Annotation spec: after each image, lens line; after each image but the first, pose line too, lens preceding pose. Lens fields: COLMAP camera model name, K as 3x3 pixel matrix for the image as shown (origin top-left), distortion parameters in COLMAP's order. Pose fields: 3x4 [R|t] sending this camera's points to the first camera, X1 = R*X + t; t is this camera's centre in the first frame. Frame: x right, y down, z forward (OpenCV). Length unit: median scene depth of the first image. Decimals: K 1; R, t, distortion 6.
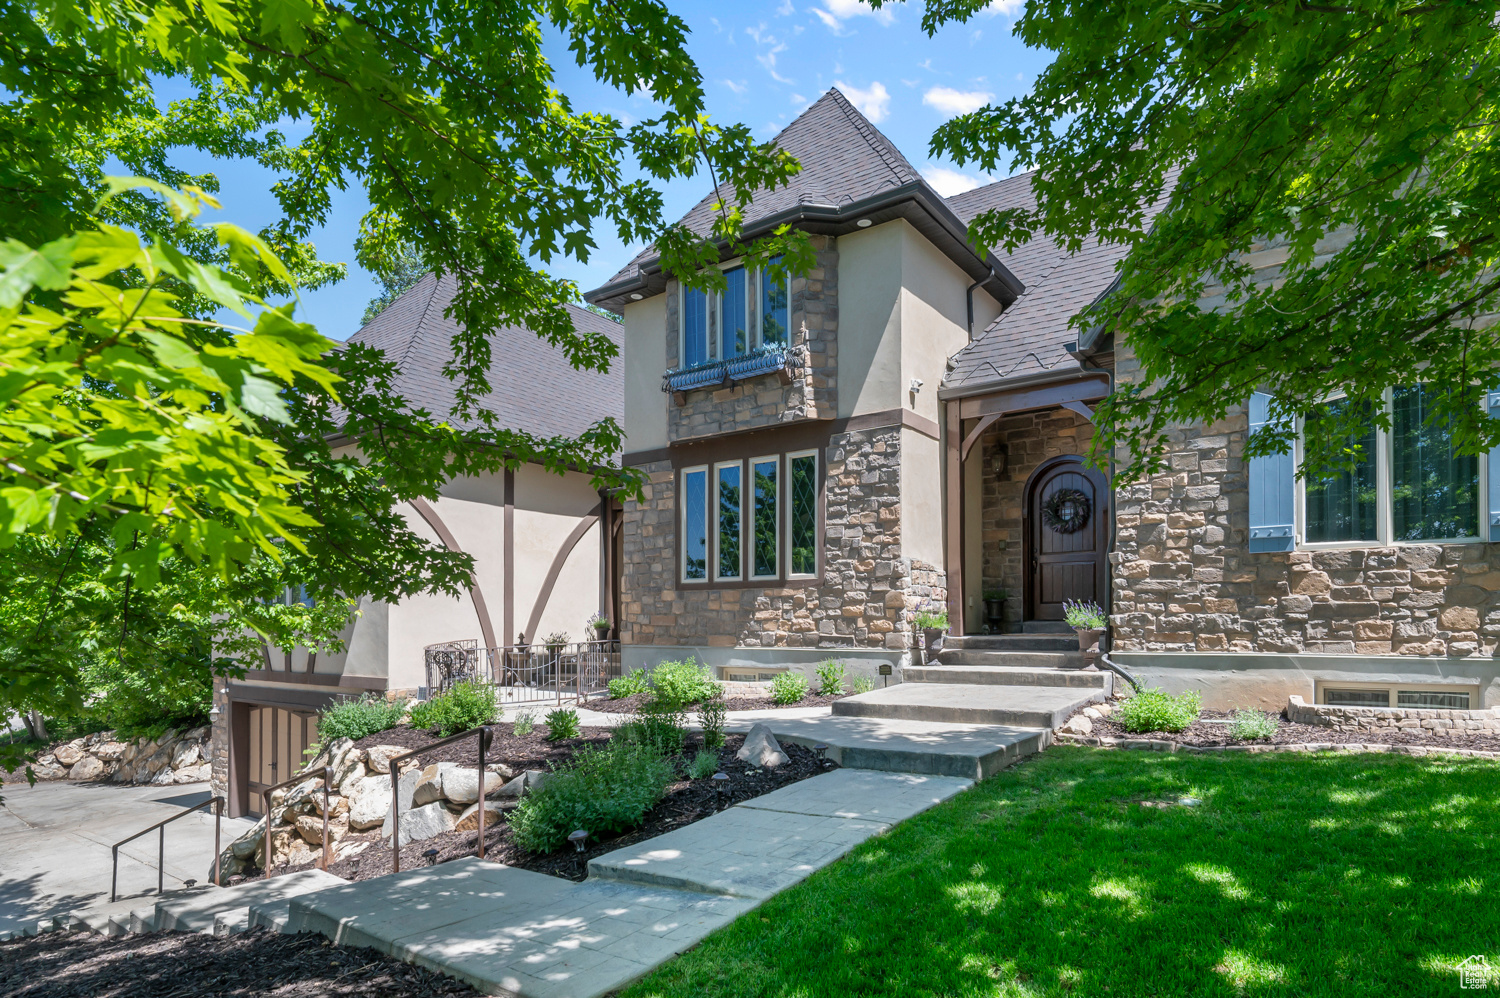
lens RADIAL K [[870.6, 0, 748.3], [0, 870.6, 602.8], [0, 0, 1]] dist [0.014133, -0.006389]
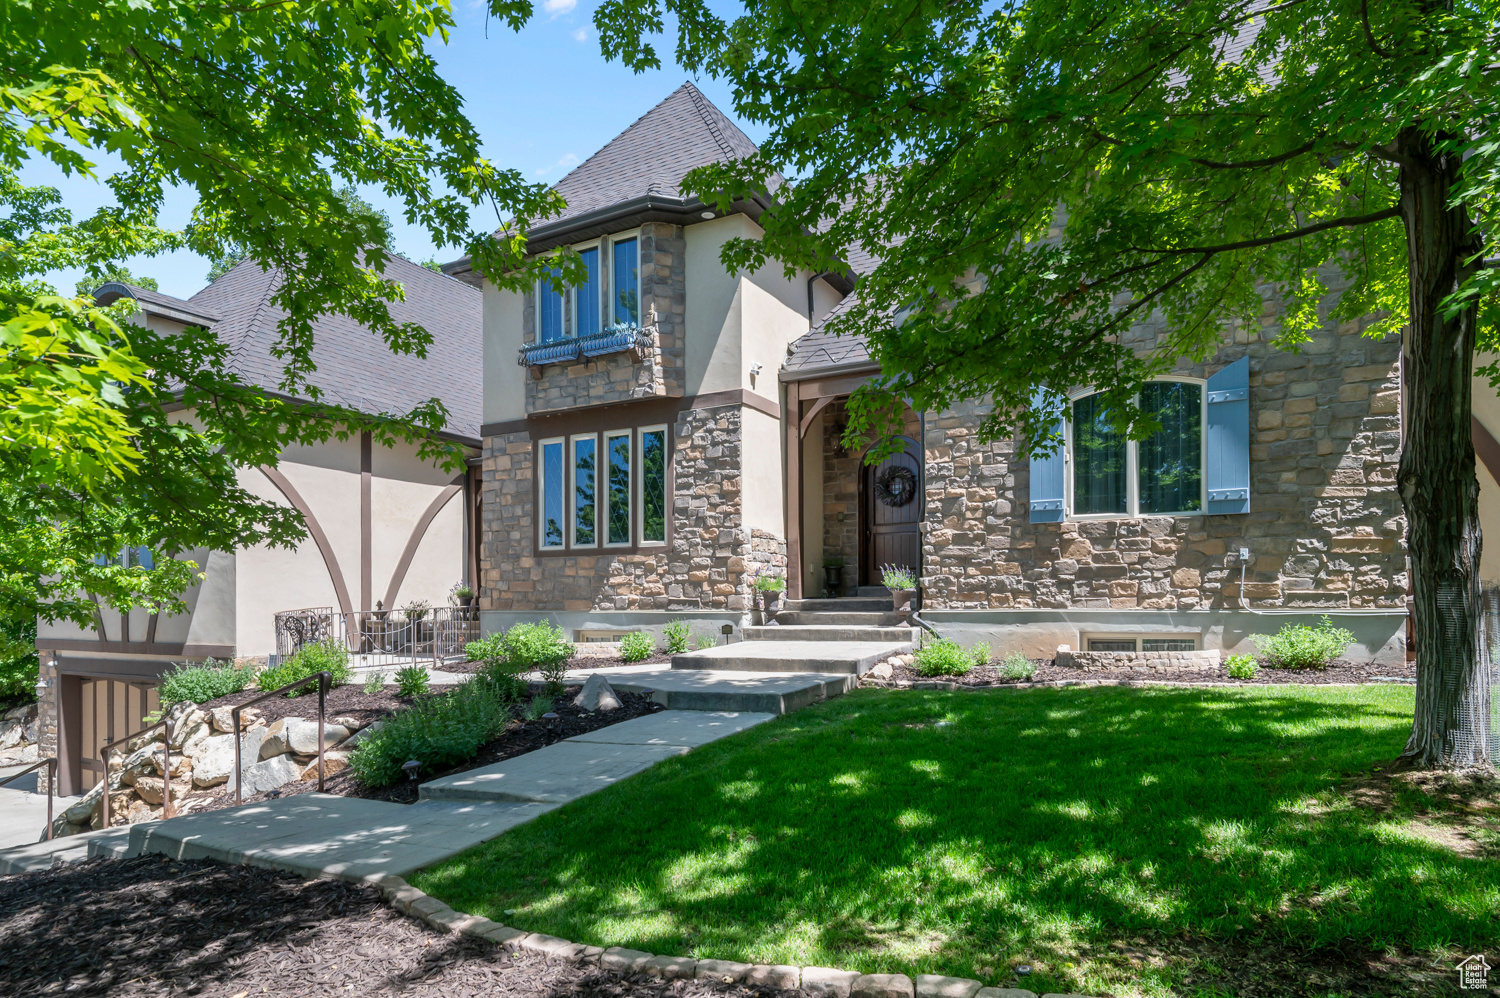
lens RADIAL K [[870.6, 0, 757.8], [0, 870.6, 585.0], [0, 0, 1]] dist [0.014133, -0.006389]
pose [[0.989967, -0.002401, 0.141276, 0.049414], [0.001261, 0.999966, 0.008160, 0.015073], [-0.141290, -0.007900, 0.989937, -0.096578]]
